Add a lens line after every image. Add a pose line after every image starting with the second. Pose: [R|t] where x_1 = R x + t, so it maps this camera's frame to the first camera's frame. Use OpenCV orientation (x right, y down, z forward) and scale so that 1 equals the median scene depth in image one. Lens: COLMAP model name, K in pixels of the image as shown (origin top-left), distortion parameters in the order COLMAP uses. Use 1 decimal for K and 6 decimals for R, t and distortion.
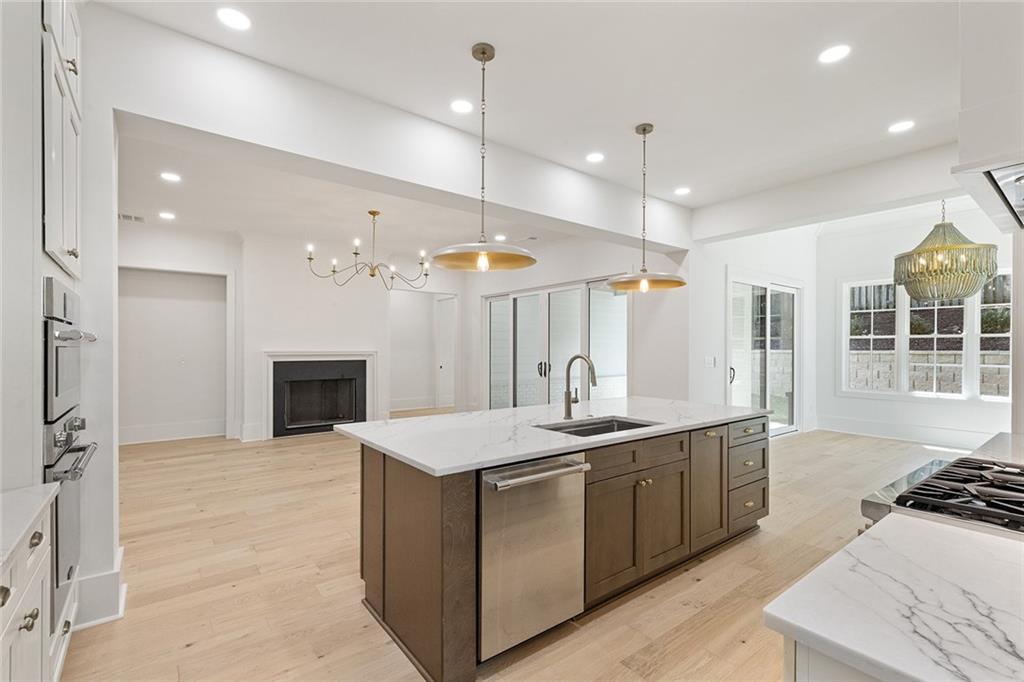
lens RADIAL K [[458.4, 0, 511.8], [0, 458.4, 344.0], [0, 0, 1]] dist [-0.001704, 0.000656]
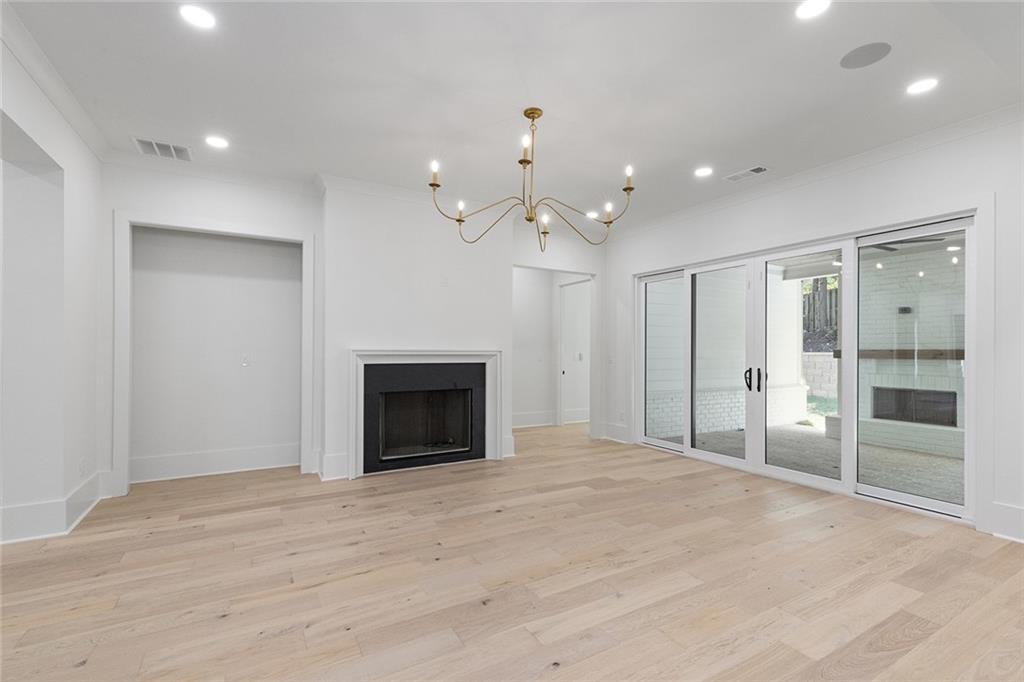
lens RADIAL K [[458.4, 0, 511.4], [0, 458.4, 346.6], [0, 0, 1]] dist [-0.001704, 0.000656]
pose [[0.990084, 0.003716, -0.140425, -0.199155], [-0.003575, 0.999993, 0.001252, 0.009791], [0.140429, -0.000737, 0.990090, 0.339065]]
